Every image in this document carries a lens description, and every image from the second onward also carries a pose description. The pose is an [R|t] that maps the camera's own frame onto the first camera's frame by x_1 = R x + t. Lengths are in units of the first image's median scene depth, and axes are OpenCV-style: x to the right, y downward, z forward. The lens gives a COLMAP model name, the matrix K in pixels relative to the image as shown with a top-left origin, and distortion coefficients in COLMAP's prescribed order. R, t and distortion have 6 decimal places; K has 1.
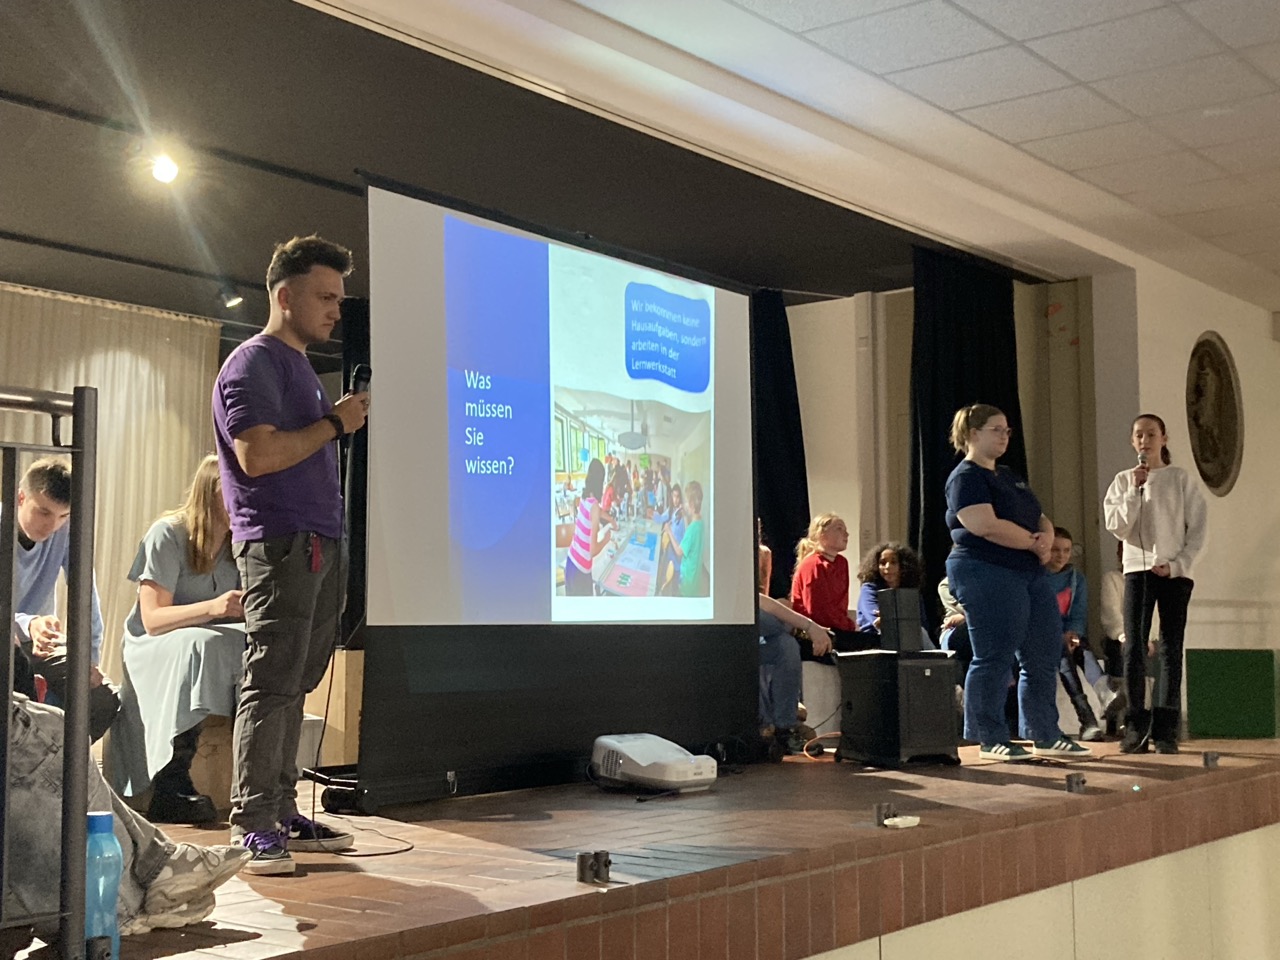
lens RADIAL K [[1686.3, 0, 640.0], [0, 1686.3, 480.0], [0, 0, 1]] dist [0.206029, -0.795577]
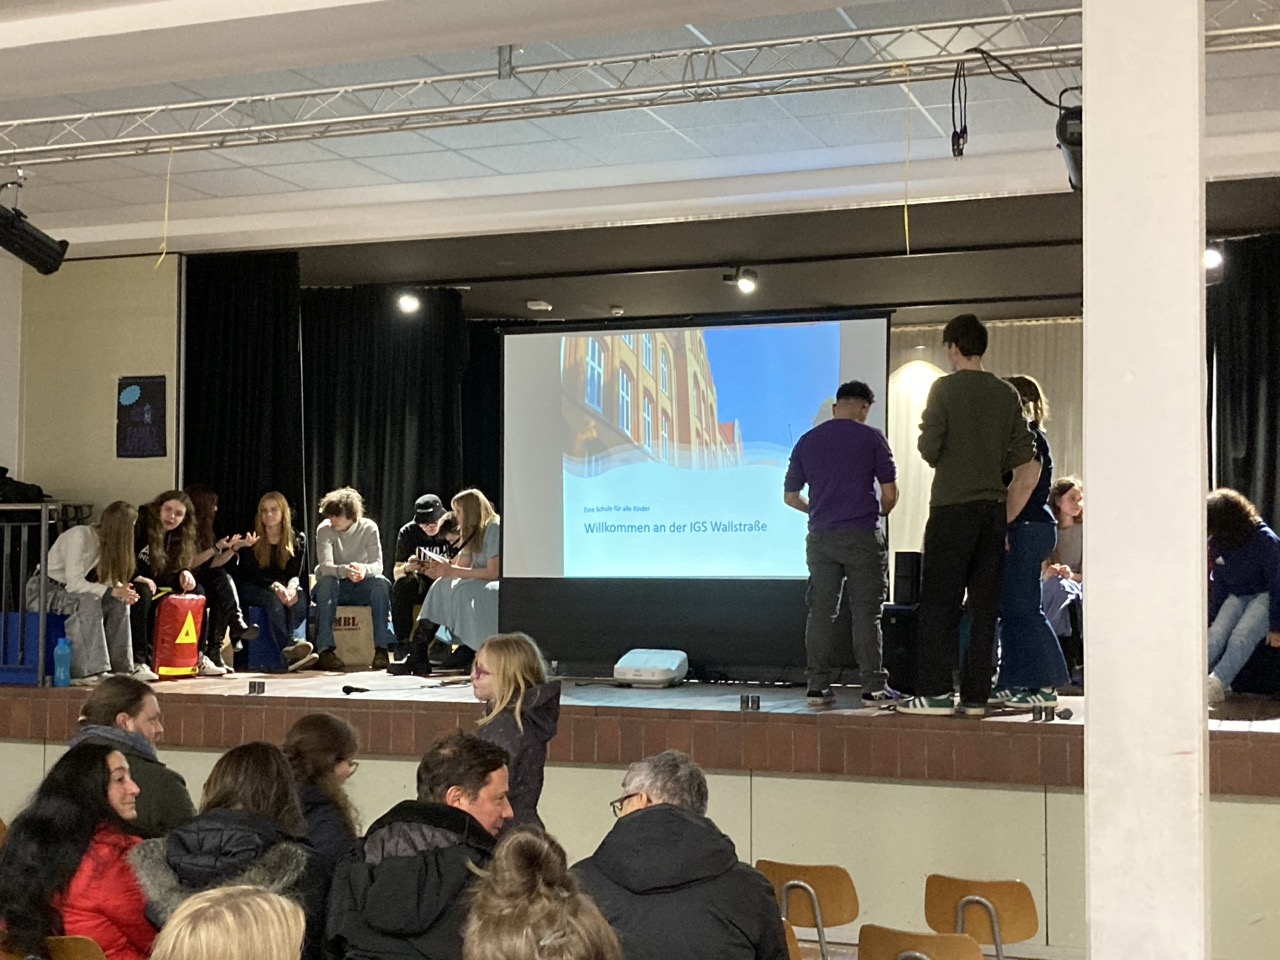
lens RADIAL K [[1673.5, 0, 640.0], [0, 1673.5, 480.0], [0, 0, 1]] dist [0.120972, 0.014392]
pose [[0.289121, -0.039331, -0.956484, 1.243257], [0.078324, 0.996778, -0.017313, 0.018225], [0.954083, -0.069910, 0.291270, 0.470812]]
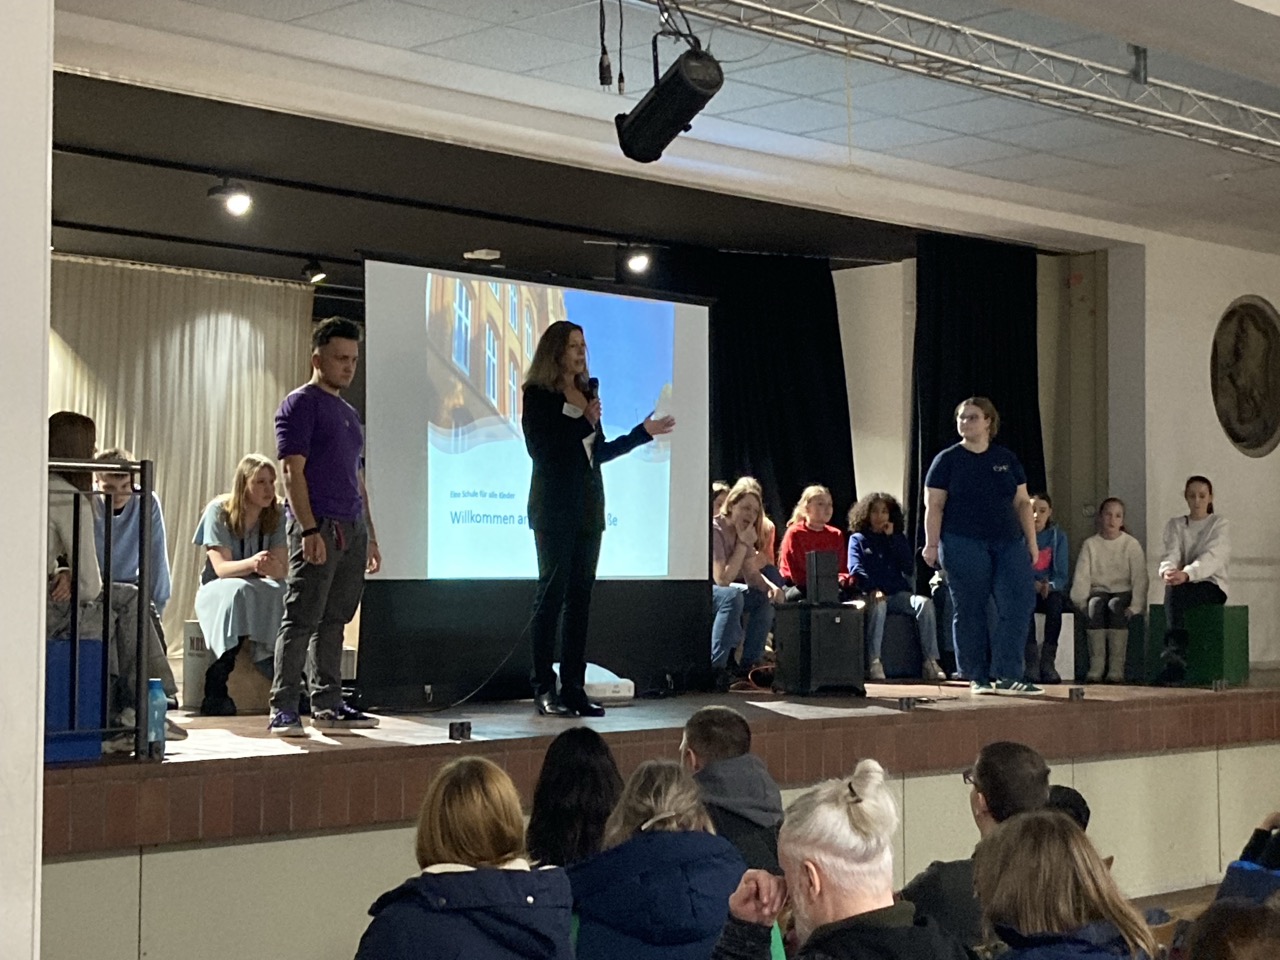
lens RADIAL K [[2231.4, 0, 640.0], [0, 2231.4, 480.0], [0, 0, 1]] dist [0.167054, 0.047710]
pose [[0.991211, 0.005316, -0.132182, 0.235439], [0.000921, 0.998891, 0.047081, -0.062637], [0.132286, -0.046789, 0.990107, -0.603045]]
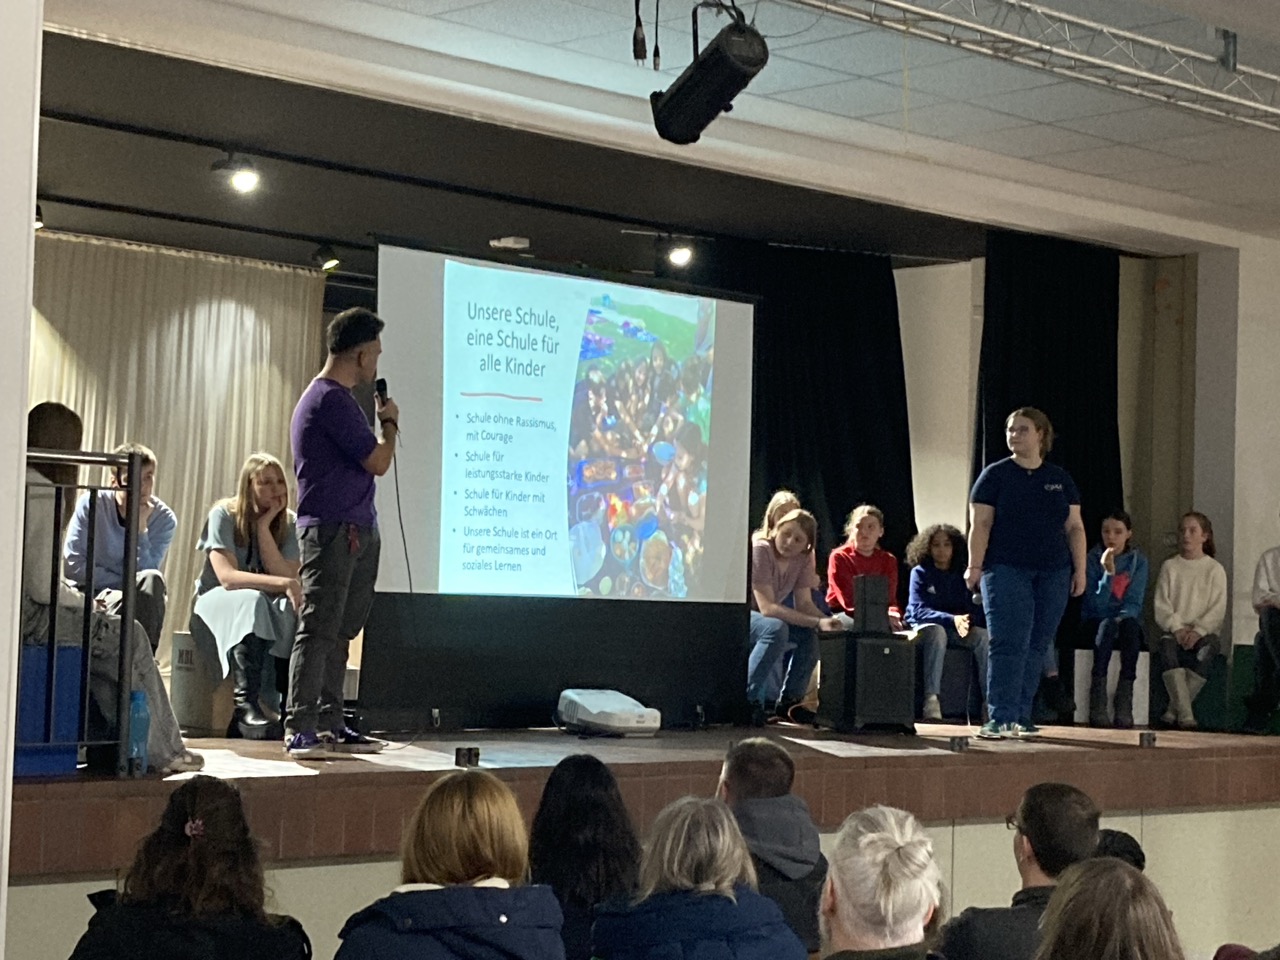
lens RADIAL K [[2473.2, 0, 640.0], [0, 2473.2, 480.0], [0, 0, 1]] dist [0.234580, -0.390545]
pose [[0.988192, 0.029648, -0.150325, 0.246128], [-0.023929, 0.998925, 0.039708, -0.059225], [0.151341, -0.035642, 0.987839, -0.625680]]
